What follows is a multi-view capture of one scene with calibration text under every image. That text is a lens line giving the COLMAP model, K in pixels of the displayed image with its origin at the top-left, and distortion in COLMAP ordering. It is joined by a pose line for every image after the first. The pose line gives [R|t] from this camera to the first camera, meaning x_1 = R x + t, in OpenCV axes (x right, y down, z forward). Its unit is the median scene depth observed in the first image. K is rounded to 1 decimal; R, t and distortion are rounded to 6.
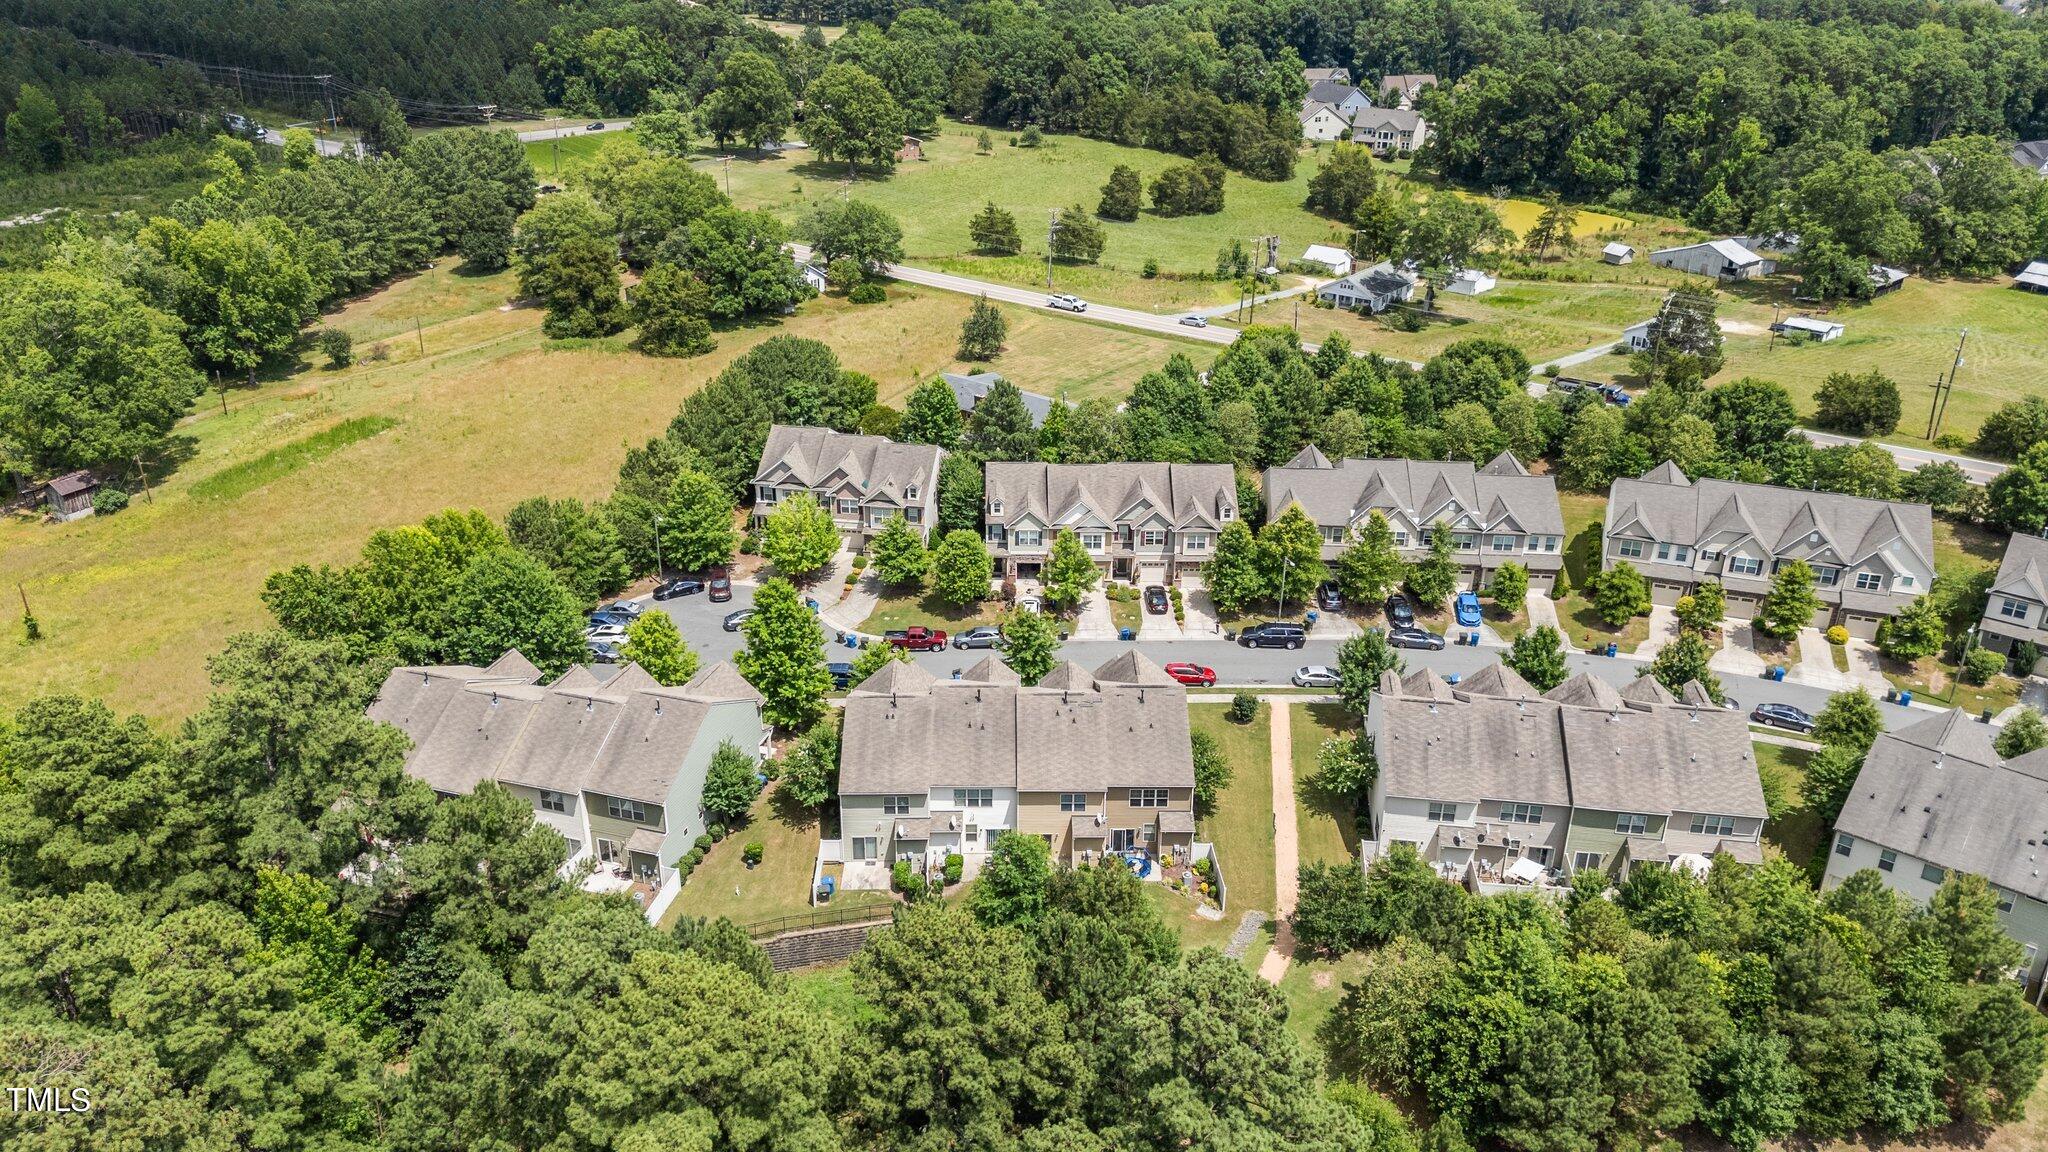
lens RADIAL K [[1511.9, 0, 1016.8], [0, 1511.9, 533.1], [0, 0, 1]] dist [0.048469, -0.053861]
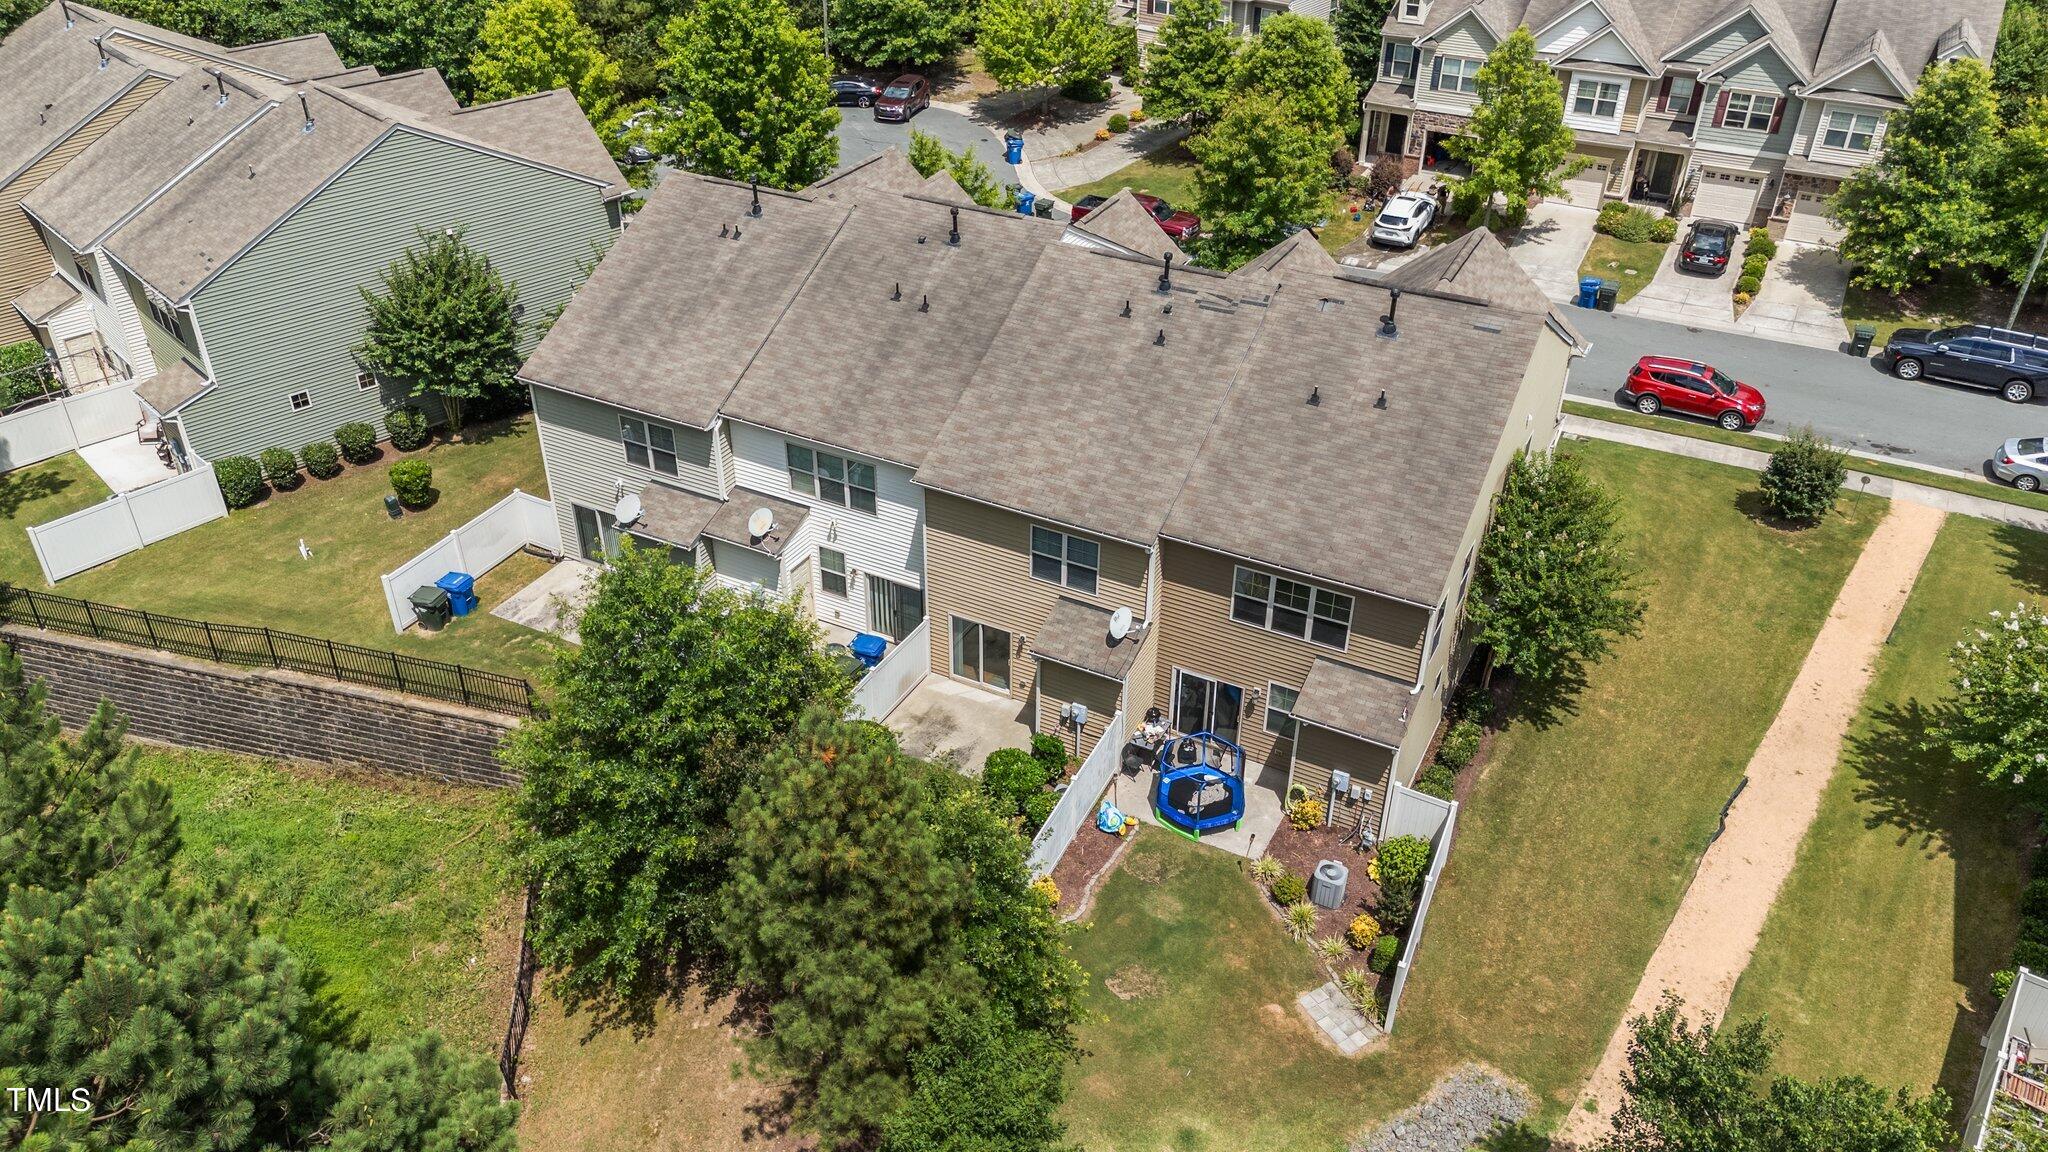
lens RADIAL K [[1511.9, 0, 1013.1], [0, 1511.9, 572.4], [0, 0, 1]] dist [0.048469, -0.053861]
pose [[0.877548, 0.260119, -0.402801, 0.131156], [-0.191604, 0.960310, 0.202715, 0.092752], [0.439543, -0.100714, 0.892557, 0.558980]]
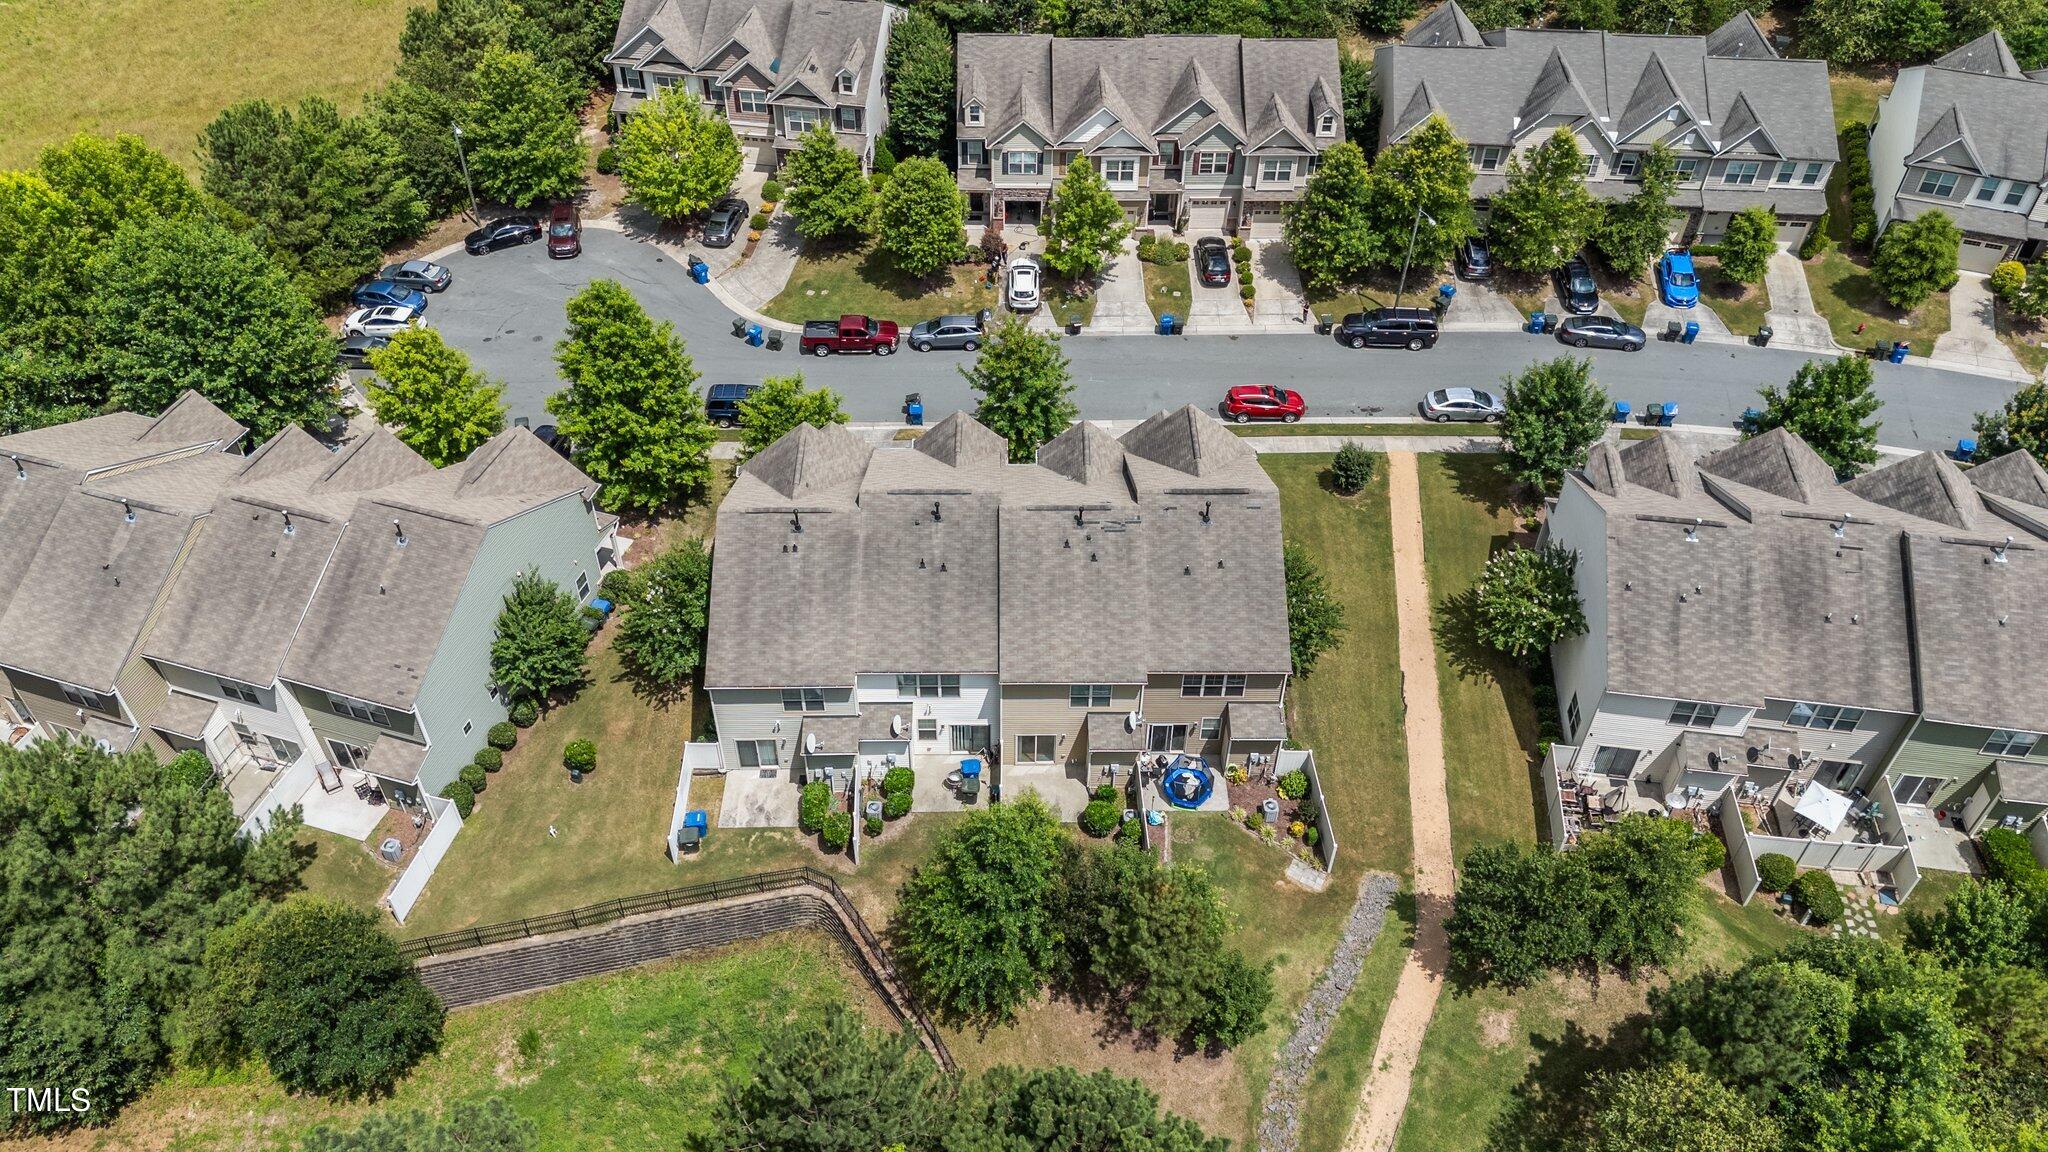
lens RADIAL K [[1511.9, 0, 1016.9], [0, 1511.9, 571.9], [0, 0, 1]] dist [0.048469, -0.053861]
pose [[0.999993, 0.002466, 0.002824, 0.004273], [-0.003287, 0.938817, 0.344402, -0.064389], [-0.001802, -0.344409, 0.938818, 0.355476]]
